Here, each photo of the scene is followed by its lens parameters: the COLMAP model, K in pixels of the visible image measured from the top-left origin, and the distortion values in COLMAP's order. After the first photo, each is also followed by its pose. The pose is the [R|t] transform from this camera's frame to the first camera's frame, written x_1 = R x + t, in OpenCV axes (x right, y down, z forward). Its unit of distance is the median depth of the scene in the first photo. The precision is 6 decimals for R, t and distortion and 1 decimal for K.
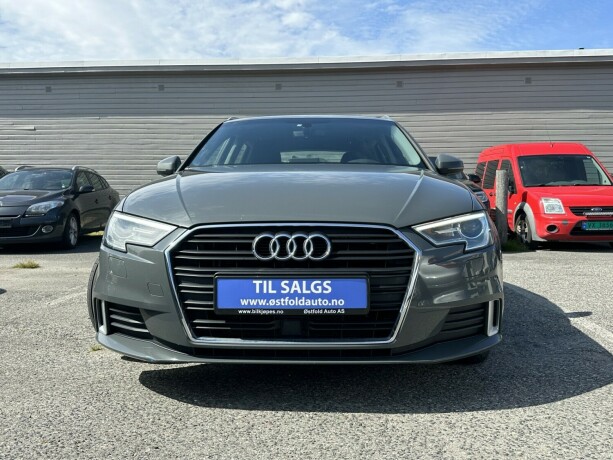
lens RADIAL K [[551.7, 0, 306.5], [0, 551.7, 230.0], [0, 0, 1]] dist [0.119460, -0.206420]
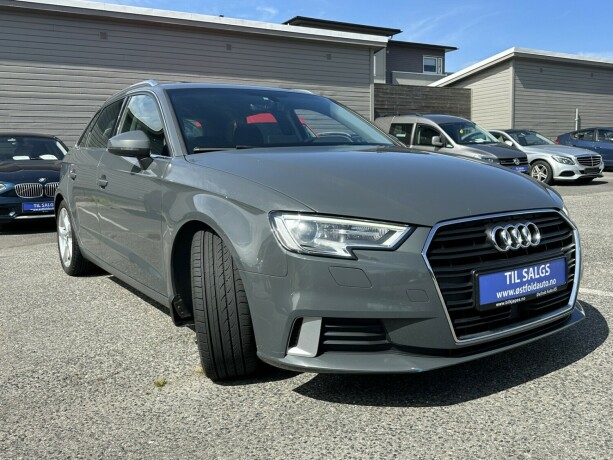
lens RADIAL K [[546.9, 0, 306.6], [0, 546.9, 252.2], [0, 0, 1]] dist [-0.003102, -0.014475]
pose [[0.808292, -0.111807, 0.578068, -0.951665], [0.043736, 0.990494, 0.130421, -0.090458], [-0.587155, -0.080136, 0.805498, 0.410051]]
